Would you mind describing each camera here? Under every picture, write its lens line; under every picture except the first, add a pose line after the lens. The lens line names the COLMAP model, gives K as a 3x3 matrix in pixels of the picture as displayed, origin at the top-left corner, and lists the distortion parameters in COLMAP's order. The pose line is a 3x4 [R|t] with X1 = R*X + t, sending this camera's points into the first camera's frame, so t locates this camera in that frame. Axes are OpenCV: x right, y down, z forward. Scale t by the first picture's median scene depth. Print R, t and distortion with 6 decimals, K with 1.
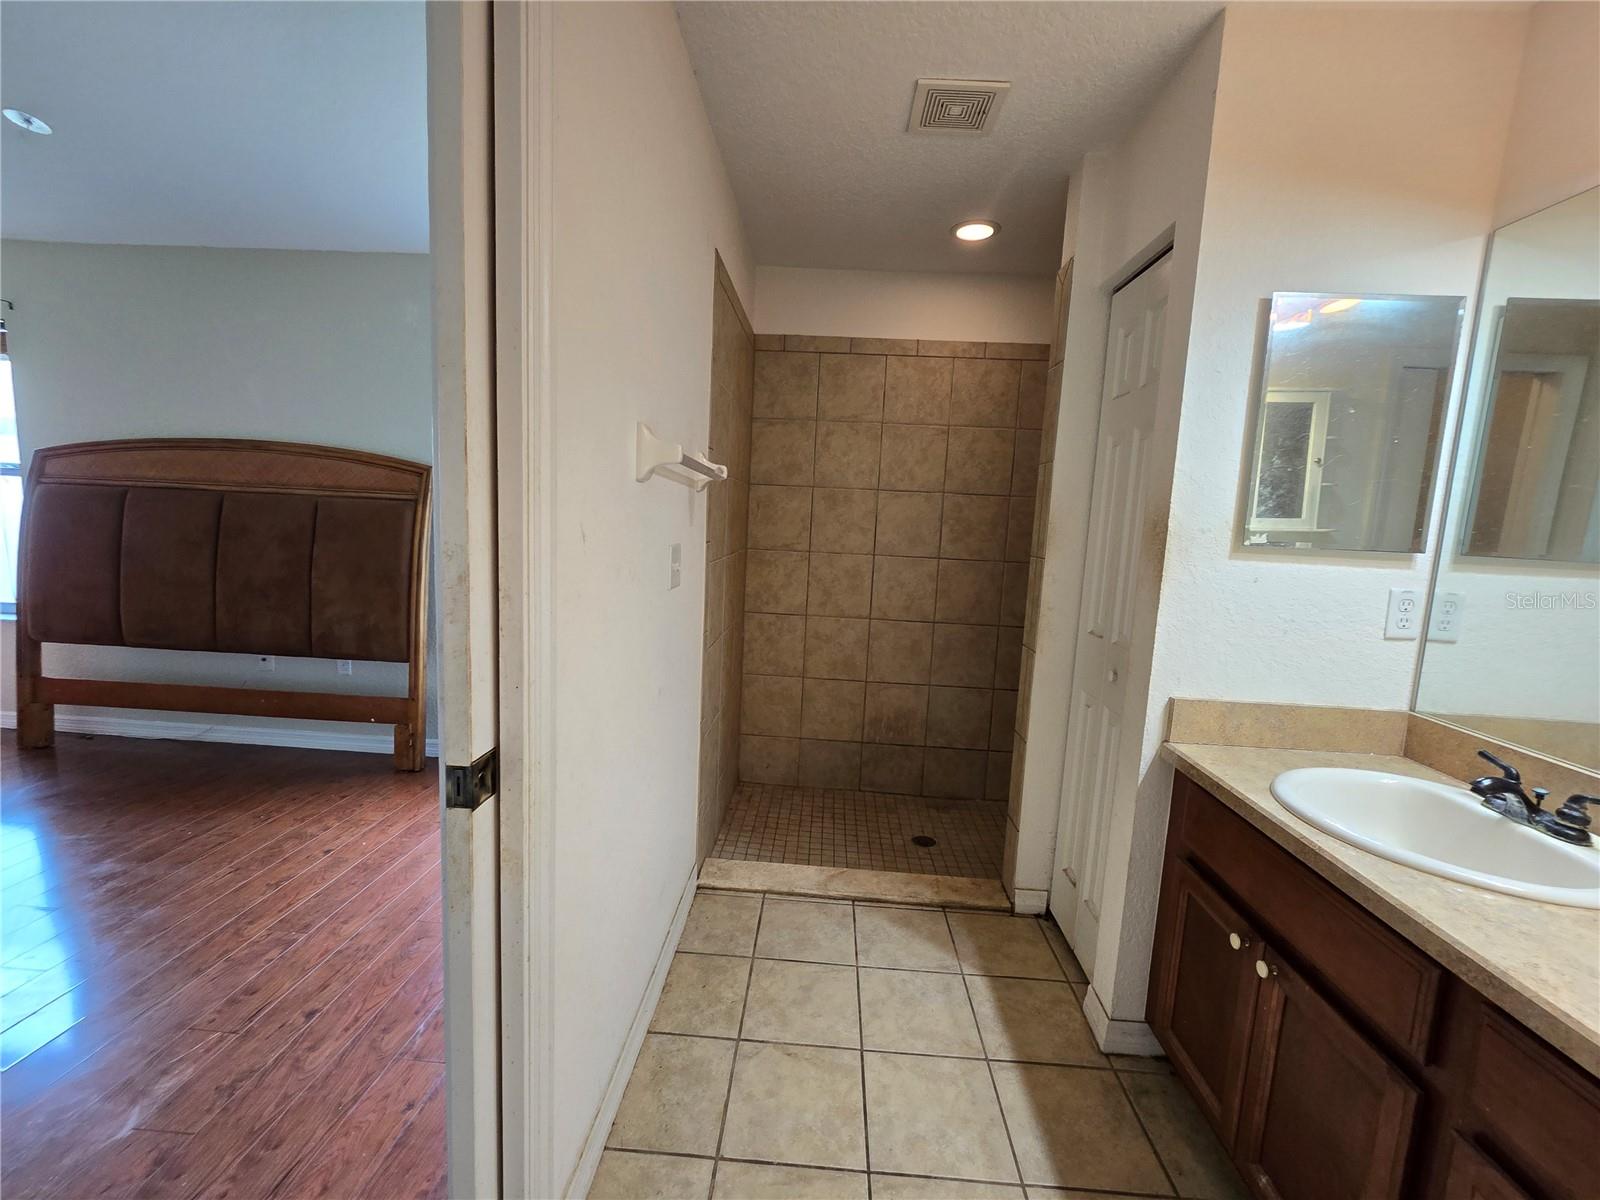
lens RADIAL K [[653.0, 0, 800.0], [0, 653.0, 600.0], [0, 0, 1]] dist [-0.001768, -0.000479]
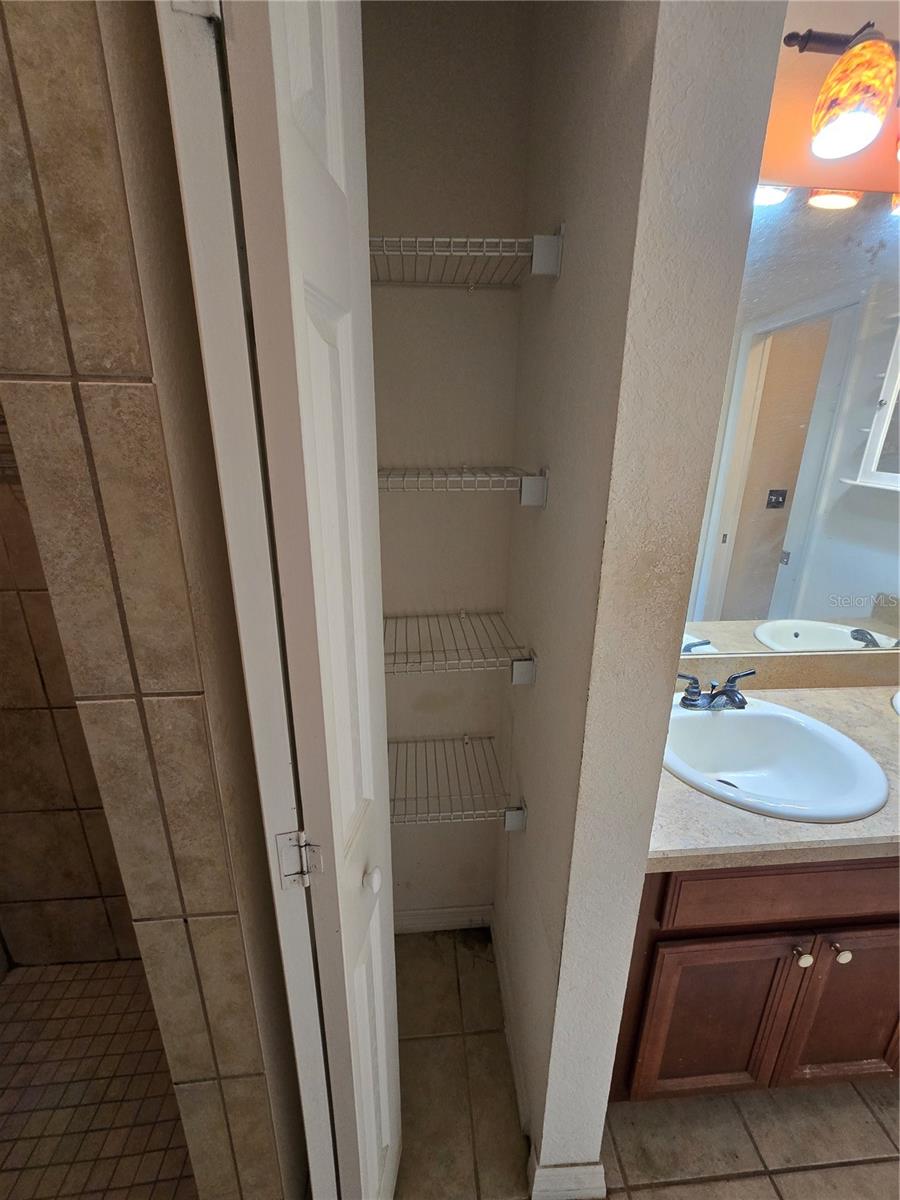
lens RADIAL K [[489.8, 0, 450.0], [0, 489.8, 600.0], [0, 0, 1]] dist [-0.001768, -0.000479]
pose [[-0.135812, -0.342764, 0.929553, 0.188860], [0.114843, 0.926474, 0.358408, -0.241835], [-0.984056, 0.155429, -0.086462, 1.181079]]
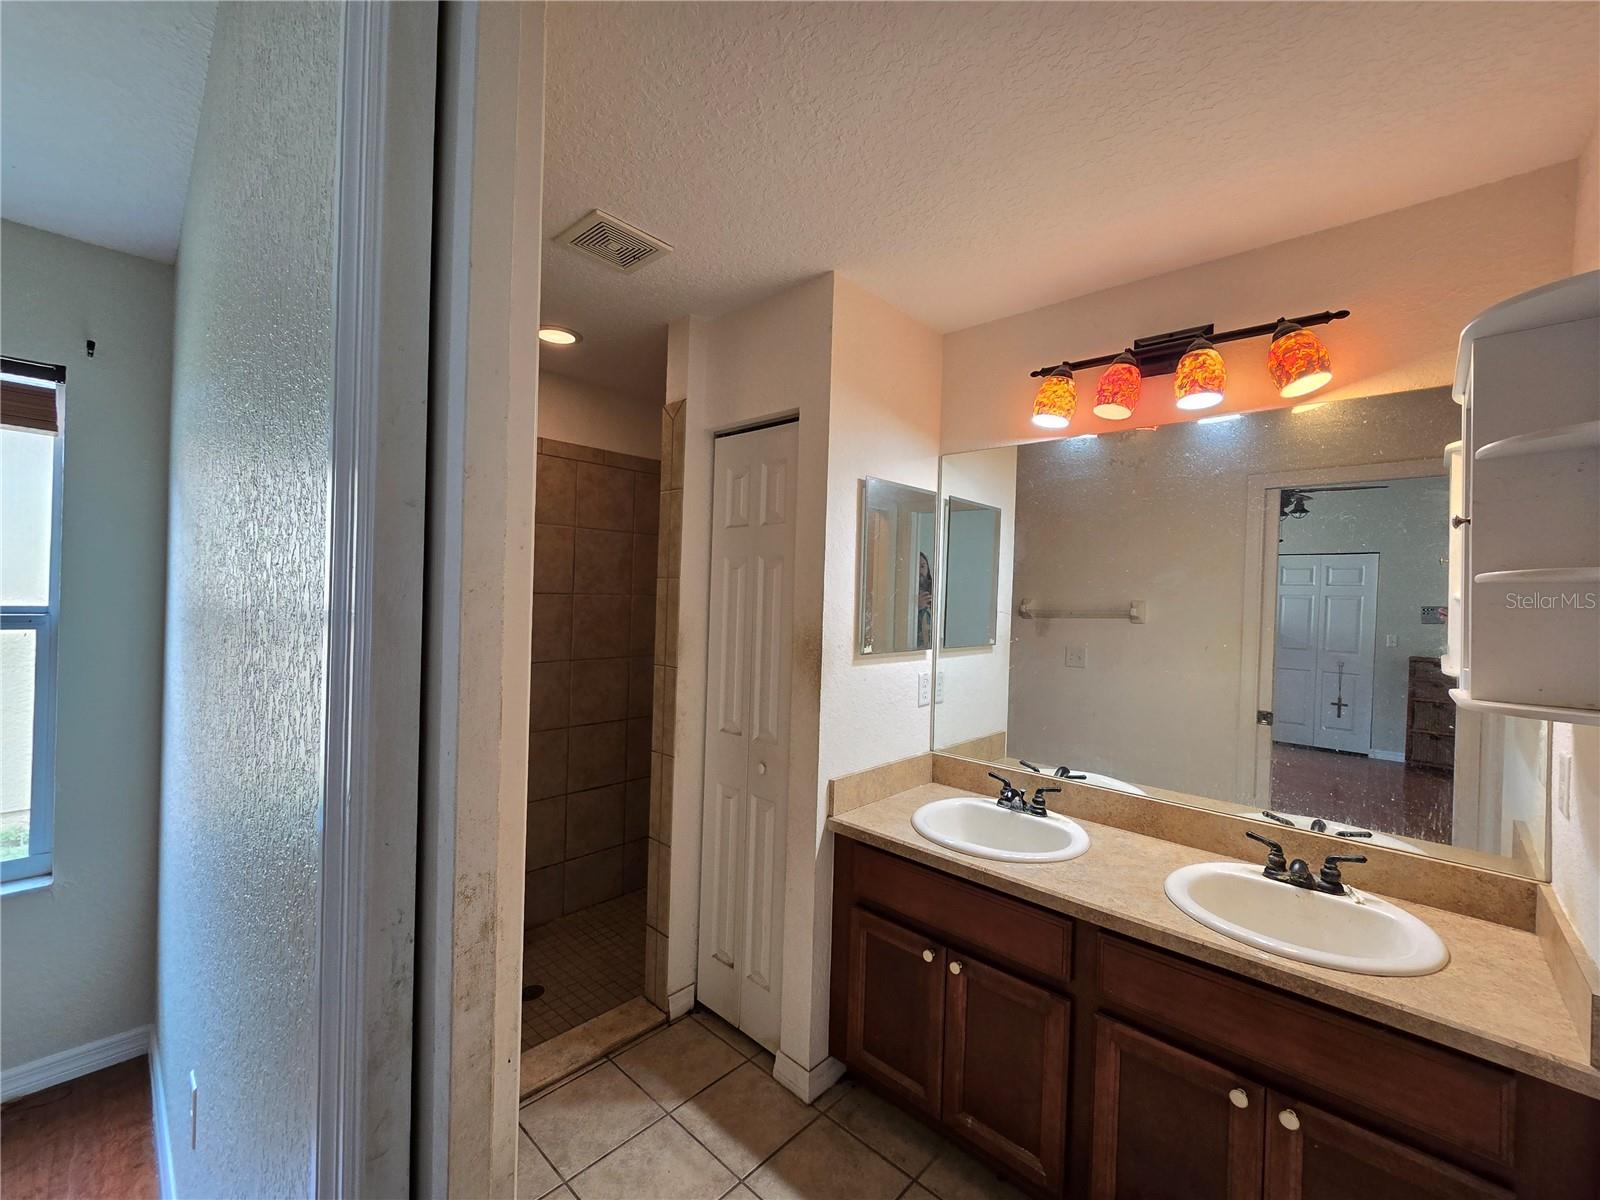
lens RADIAL K [[657.6, 0, 800.0], [0, 657.6, 600.0], [0, 0, 1]] dist [0.002754, -0.010264]
pose [[0.644917, -0.035010, 0.763450, -0.409124], [0.099926, 0.994237, -0.038818, -0.146295], [-0.757692, 0.101323, 0.644699, 0.191416]]
